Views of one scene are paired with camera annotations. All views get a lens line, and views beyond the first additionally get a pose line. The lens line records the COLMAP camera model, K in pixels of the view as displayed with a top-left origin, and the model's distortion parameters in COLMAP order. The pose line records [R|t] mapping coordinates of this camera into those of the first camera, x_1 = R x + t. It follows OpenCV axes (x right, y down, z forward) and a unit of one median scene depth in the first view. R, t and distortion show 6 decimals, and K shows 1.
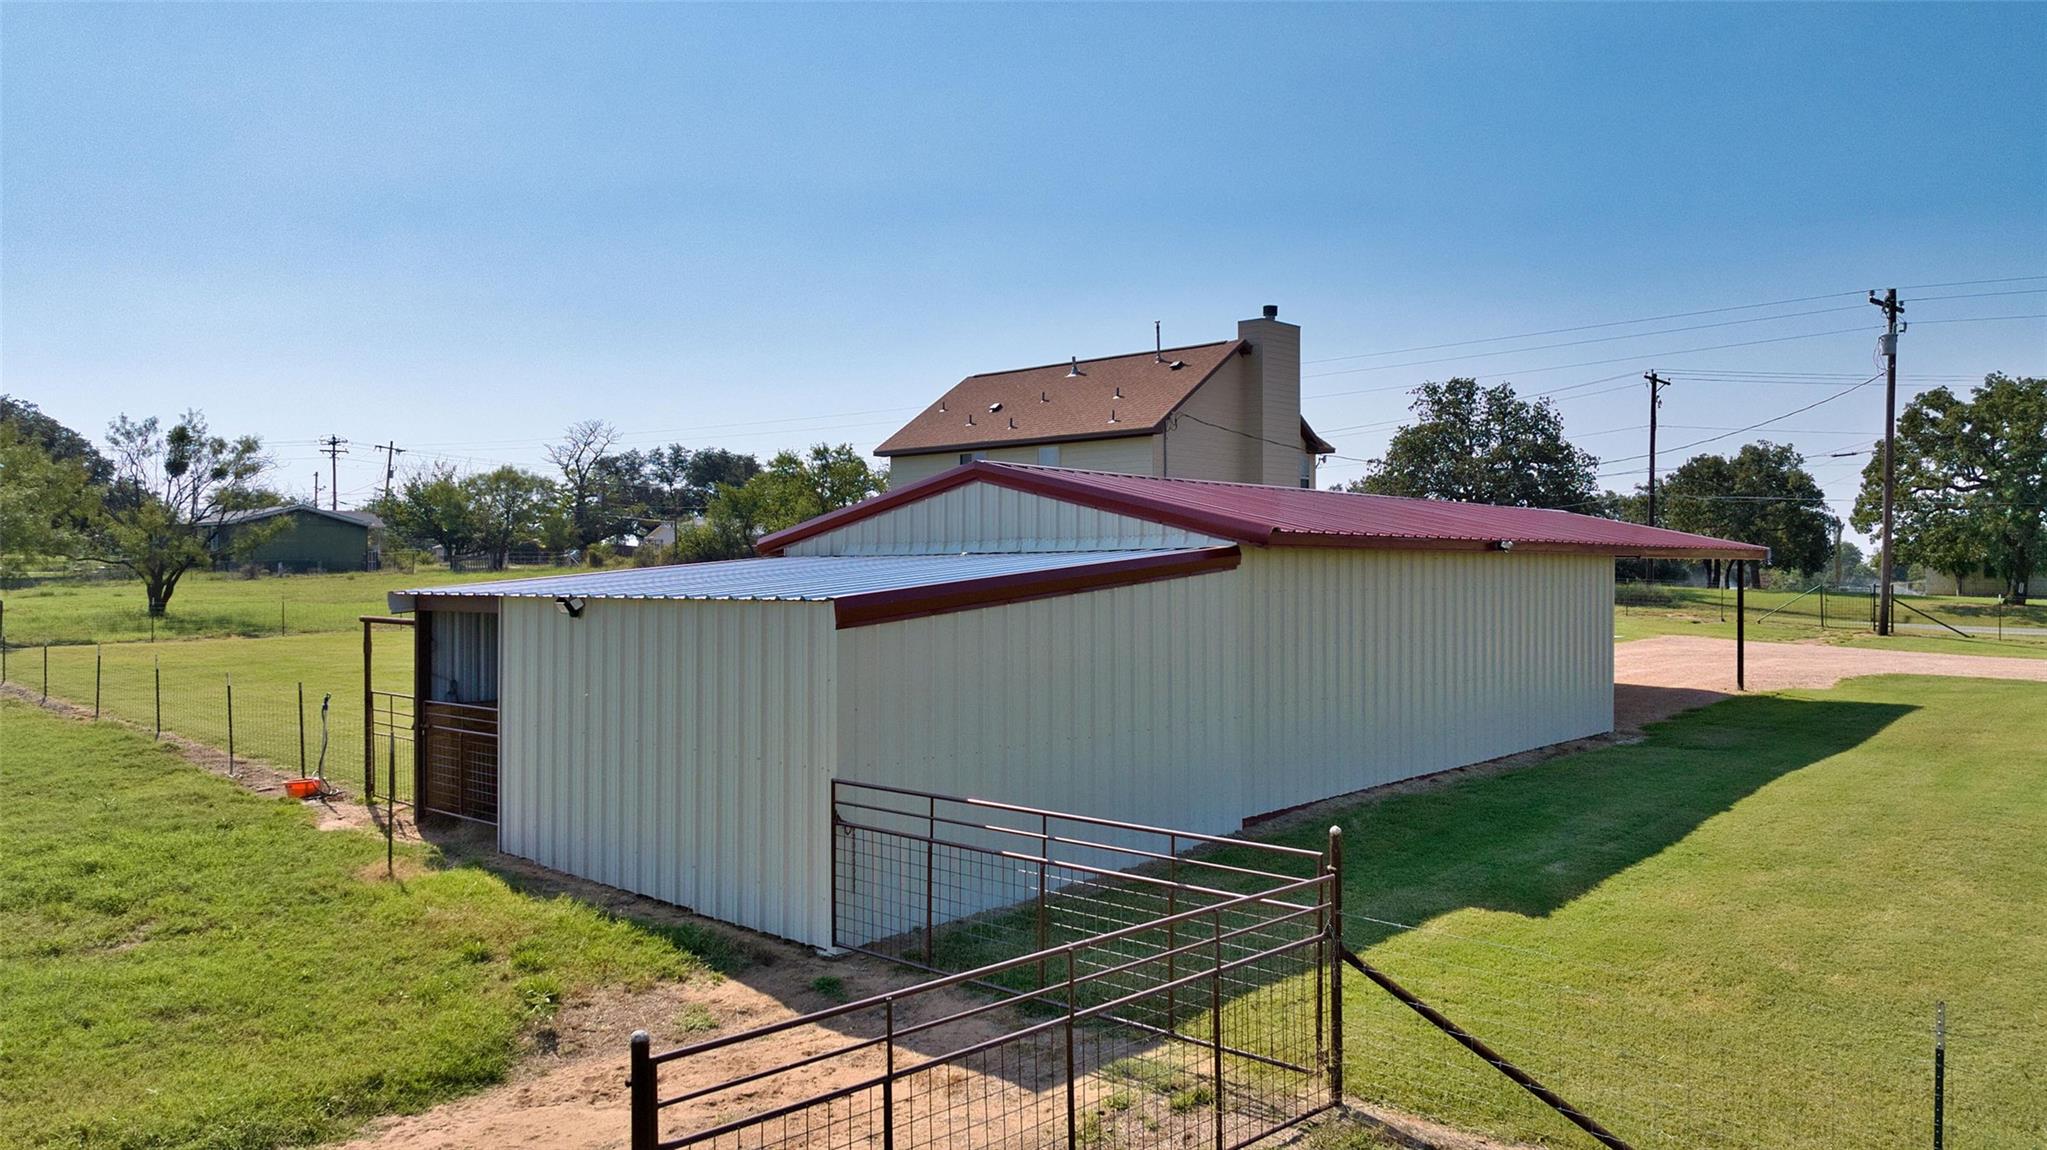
lens RADIAL K [[1440.1, 0, 1023.5], [0, 1440.1, 575.0], [0, 0, 1]] dist [0.004841, -0.053410]
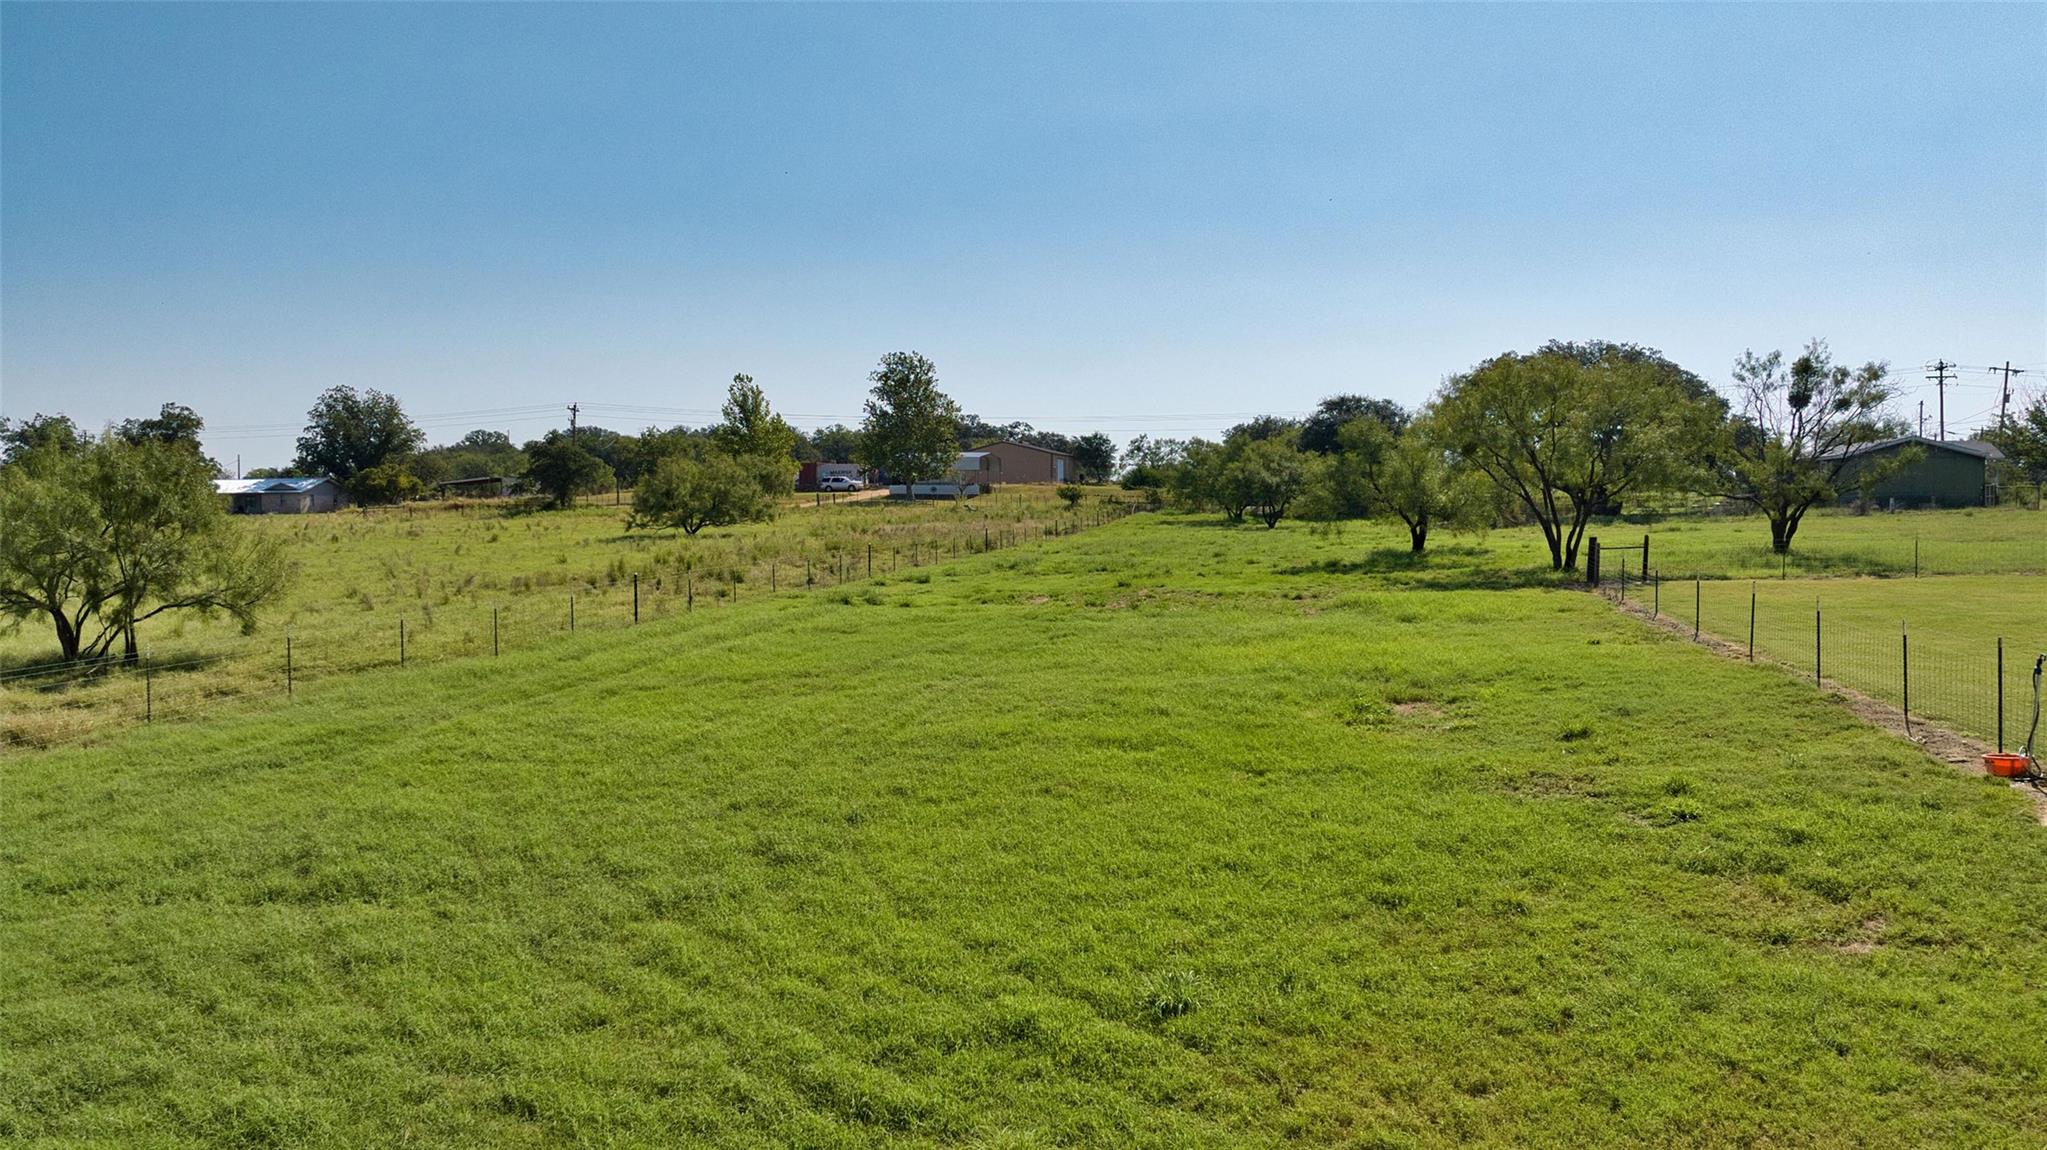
lens RADIAL K [[1491.3, 0, 1050.6], [0, 1491.3, 567.6], [0, 0, 1]] dist [-0.081736, -0.003345]
pose [[0.547932, 0.028911, -0.836023, -0.039132], [0.003417, 0.999317, 0.036798, 0.000413], [0.836516, -0.023020, 0.547459, 0.029026]]
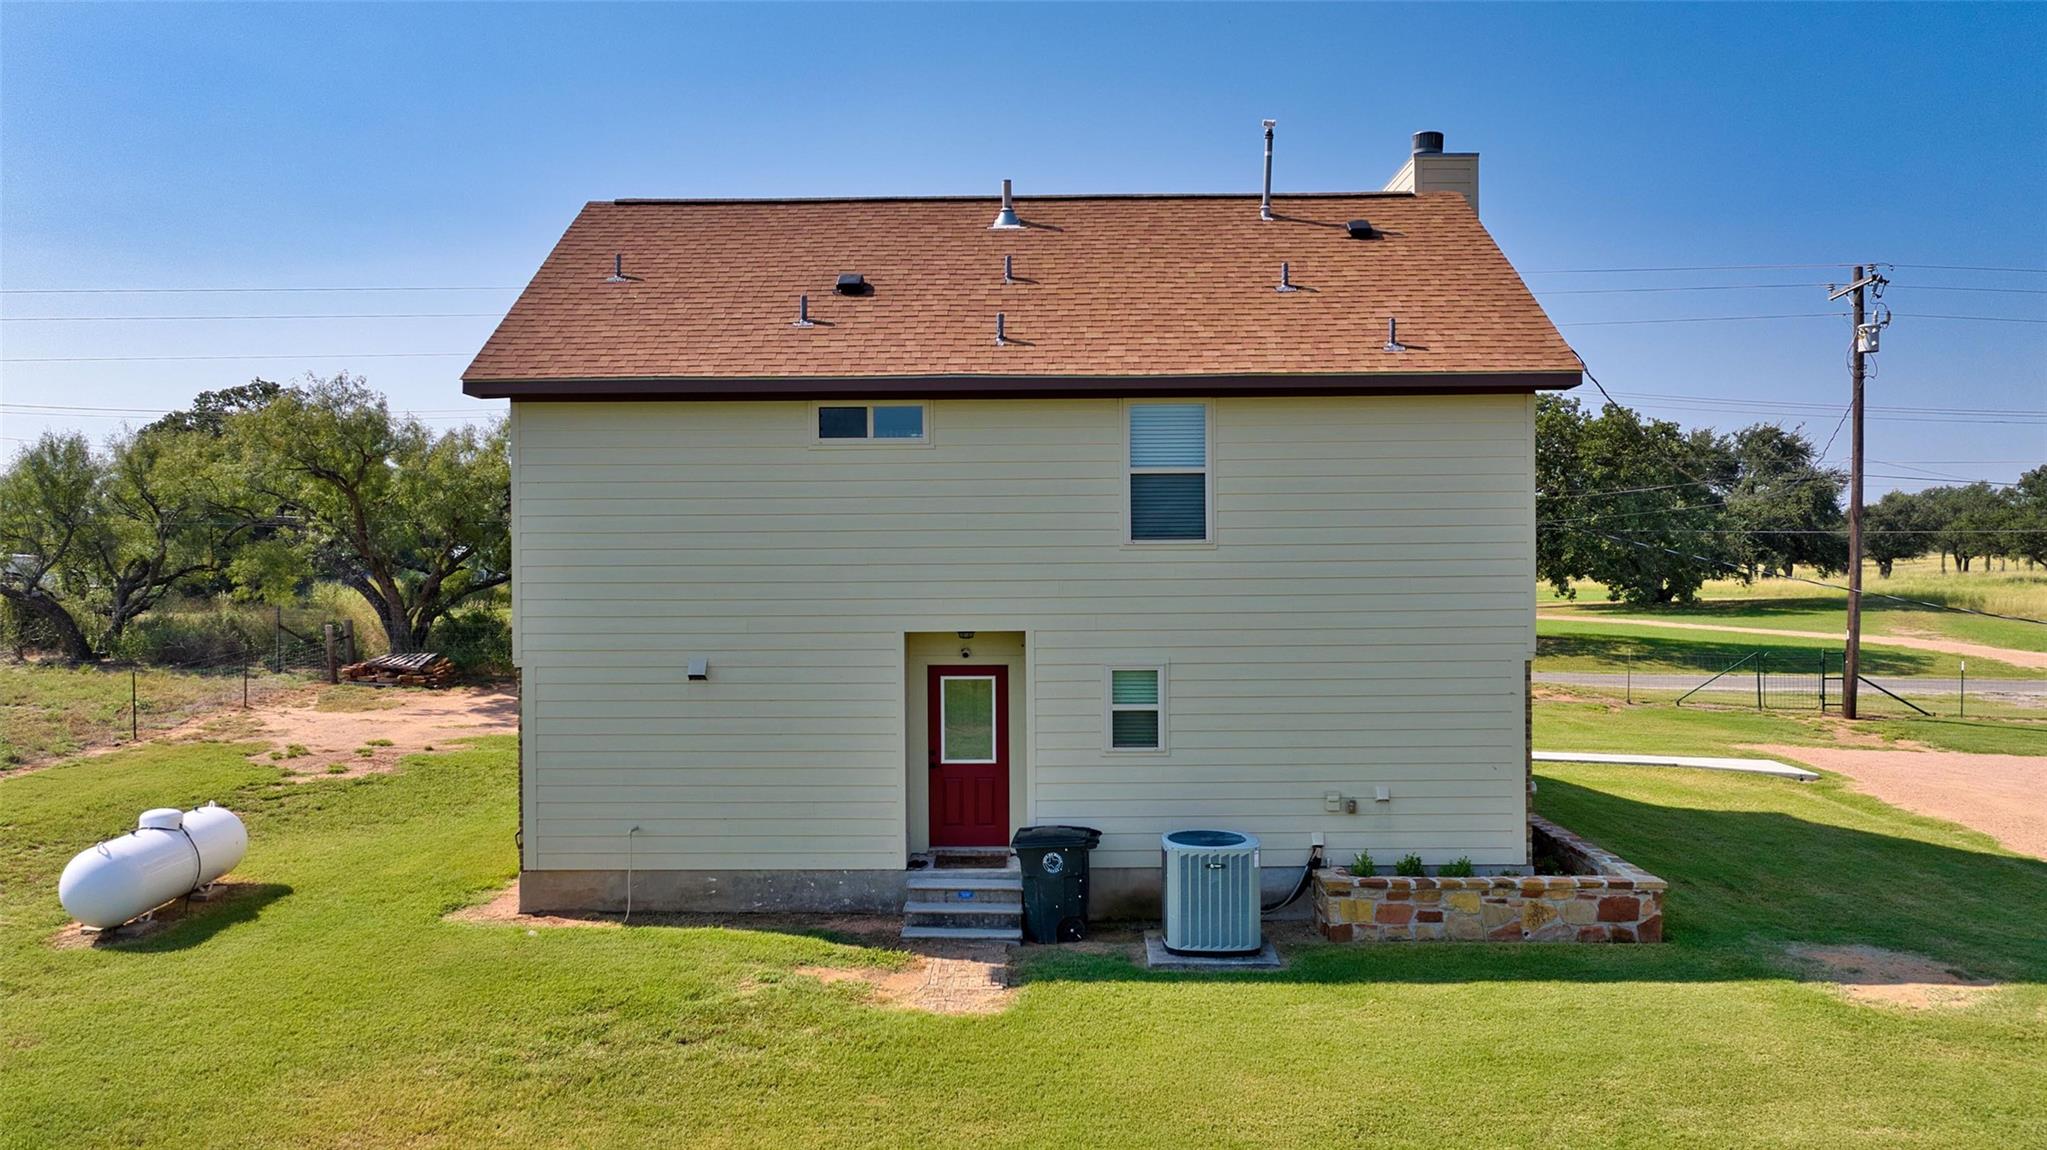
lens RADIAL K [[1446.2, 0, 1024.8], [0, 1446.2, 572.6], [0, 0, 1]] dist [0.003174, -0.005069]
pose [[0.731716, -0.023687, 0.681198, -0.202987], [0.005569, 0.999570, 0.028775, -0.045286], [-0.681587, -0.017261, 0.731534, 0.596901]]
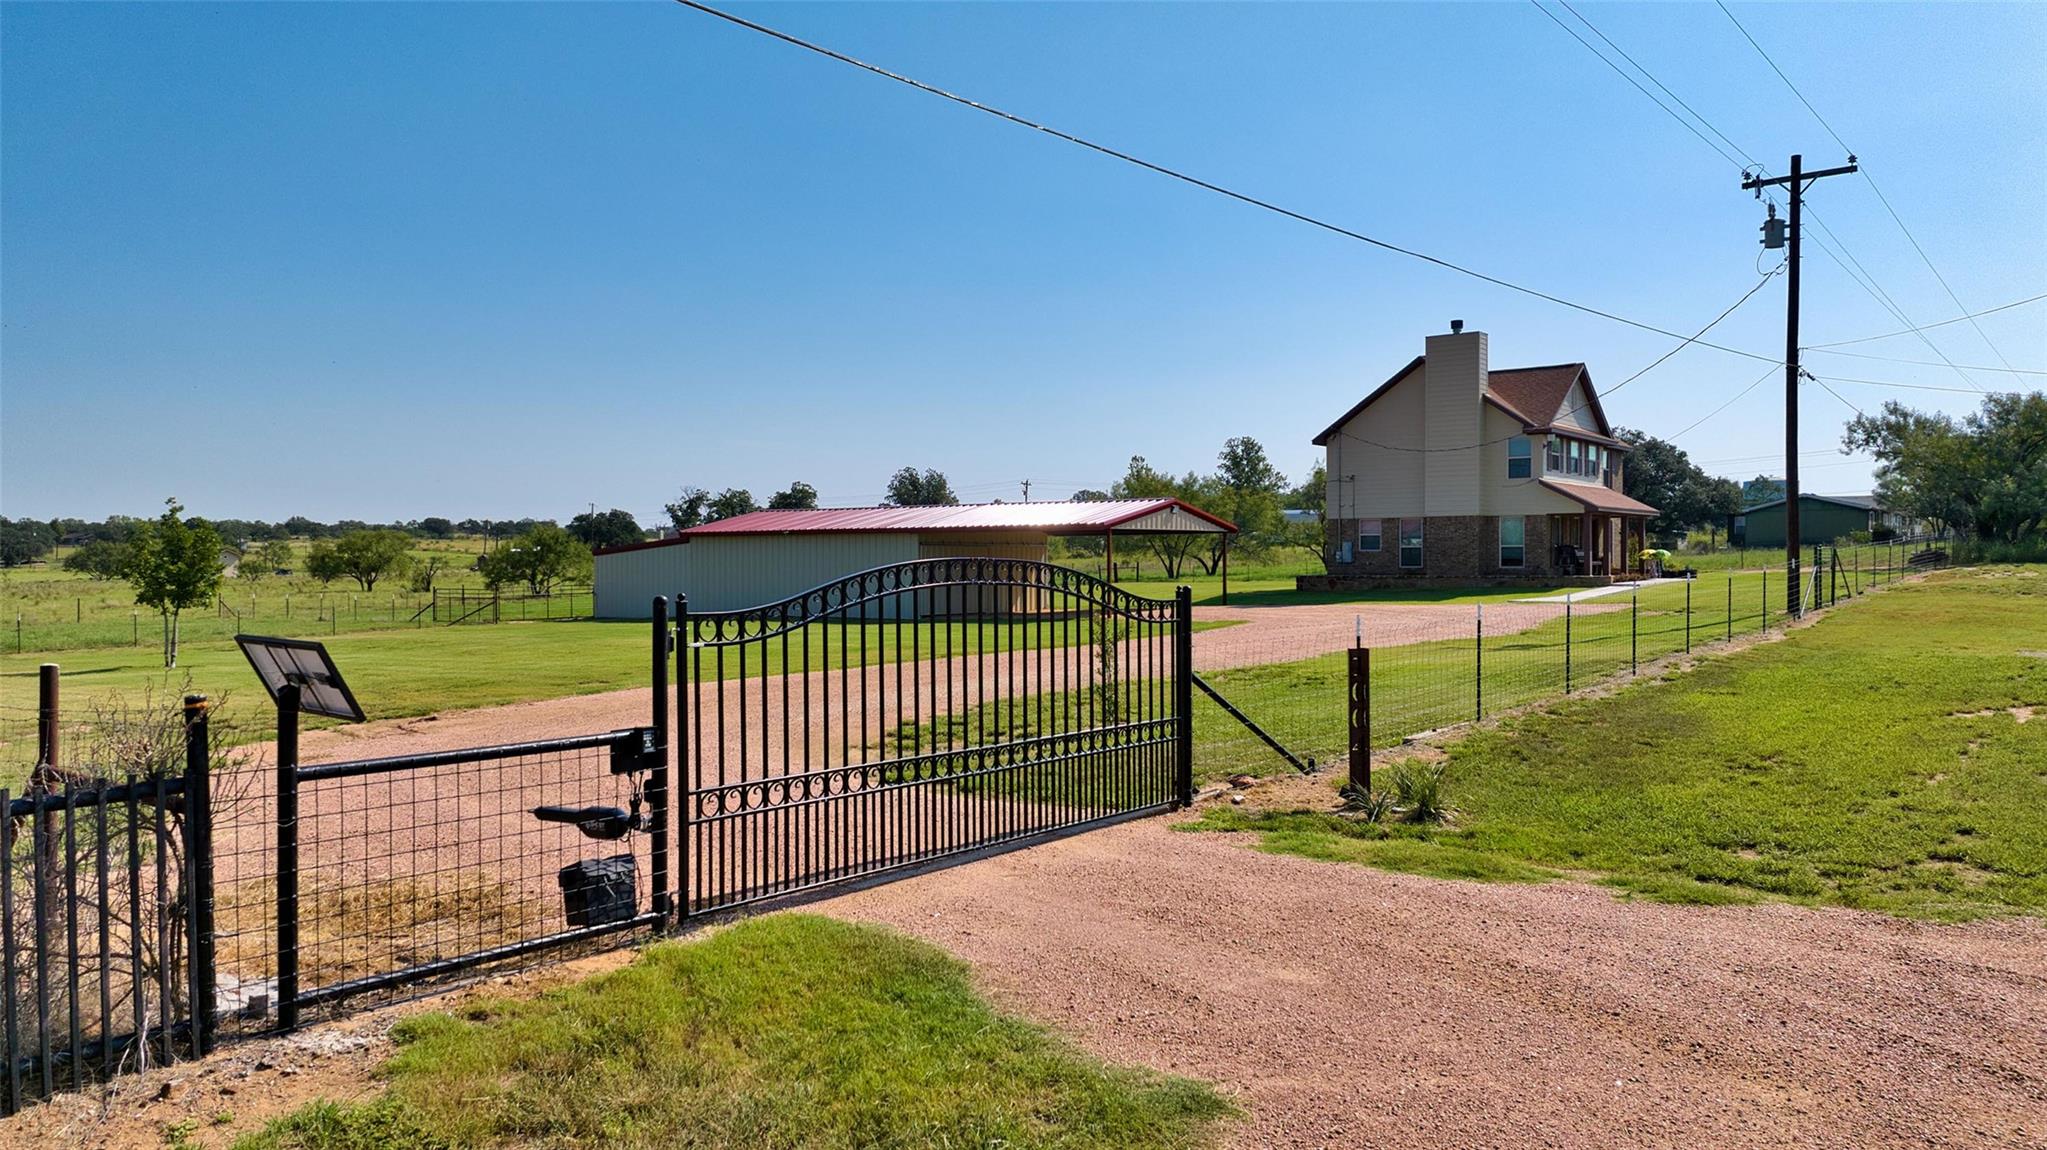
lens RADIAL K [[1446.2, 0, 1024.8], [0, 1446.2, 572.6], [0, 0, 1]] dist [0.003174, -0.005069]
pose [[0.101065, 0.008229, -0.994846, 1.079828], [0.001096, 0.999964, 0.008383, 0.010689], [0.994879, -0.001938, 0.101053, 0.416759]]
